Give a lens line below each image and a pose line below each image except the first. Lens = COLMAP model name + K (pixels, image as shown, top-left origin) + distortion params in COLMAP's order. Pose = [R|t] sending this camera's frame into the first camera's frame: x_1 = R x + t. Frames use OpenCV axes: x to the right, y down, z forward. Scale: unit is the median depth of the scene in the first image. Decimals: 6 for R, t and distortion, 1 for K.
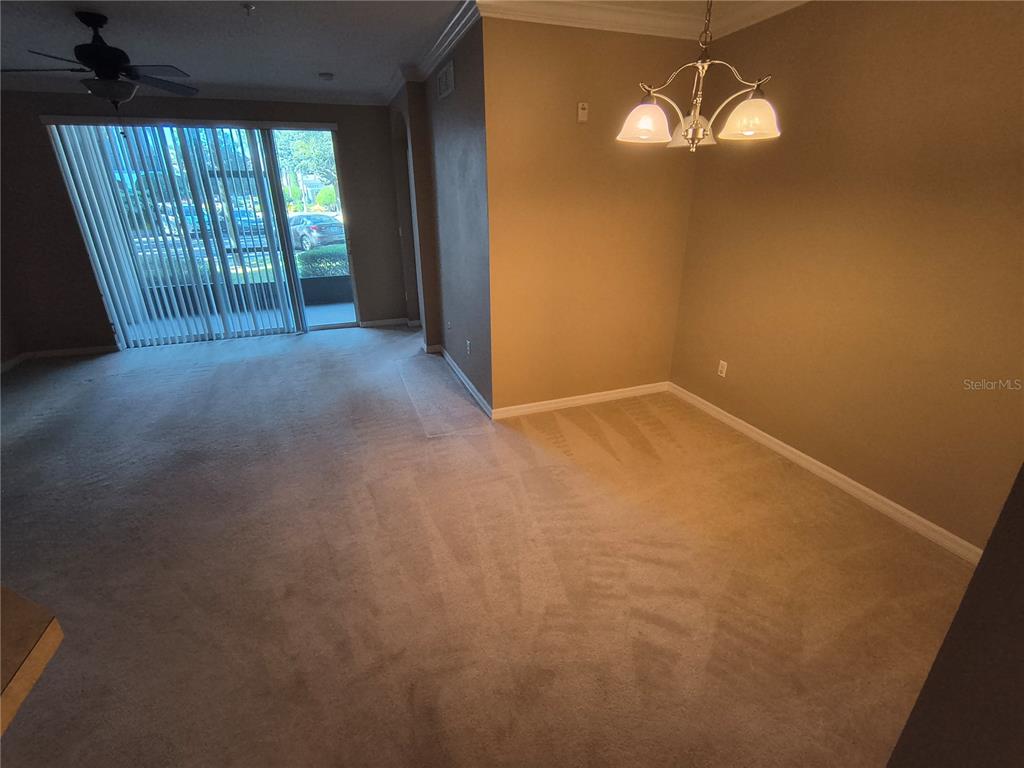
lens RADIAL K [[474.2, 0, 504.8], [0, 474.2, 385.7], [0, 0, 1]] dist [0.002681, -0.000532]
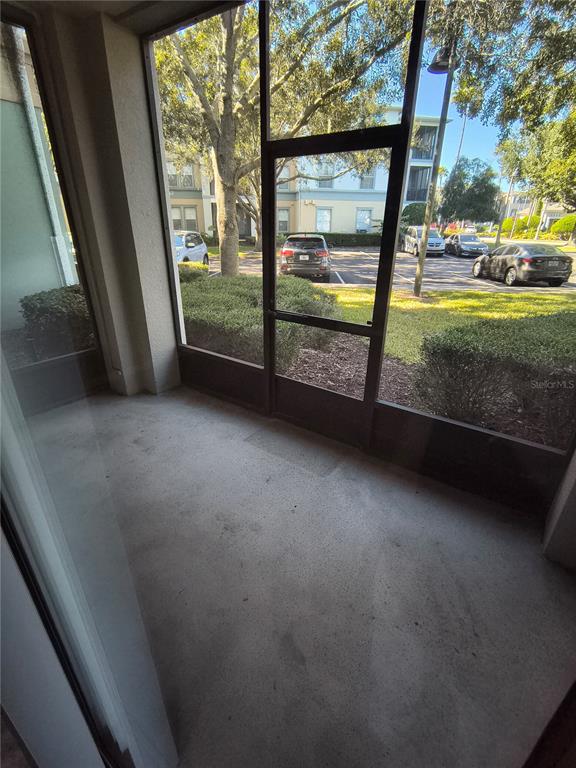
lens RADIAL K [[355.7, 0, 288.4], [0, 355.7, 383.1], [0, 0, 1]] dist [0.002681, -0.000532]
pose [[0.578664, 0.356079, -0.733727, -0.530689], [-0.326594, 0.925542, 0.191595, -0.558623], [0.747318, 0.128761, 0.651871, 1.486663]]
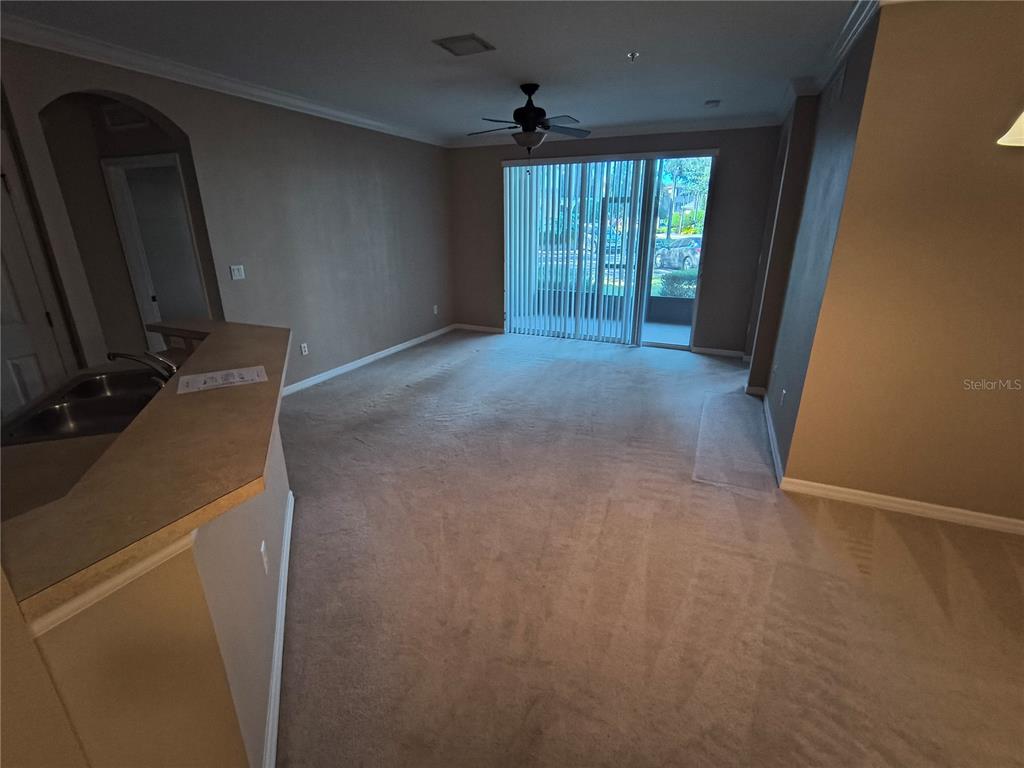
lens RADIAL K [[474.2, 0, 508.5], [0, 474.2, 381.0], [0, 0, 1]] dist [0.002681, -0.000532]
pose [[0.726099, 0.233197, -0.646838, 0.115507], [-0.266015, 0.962749, 0.048477, -0.021716], [0.634048, 0.136870, 0.761085, 0.045844]]
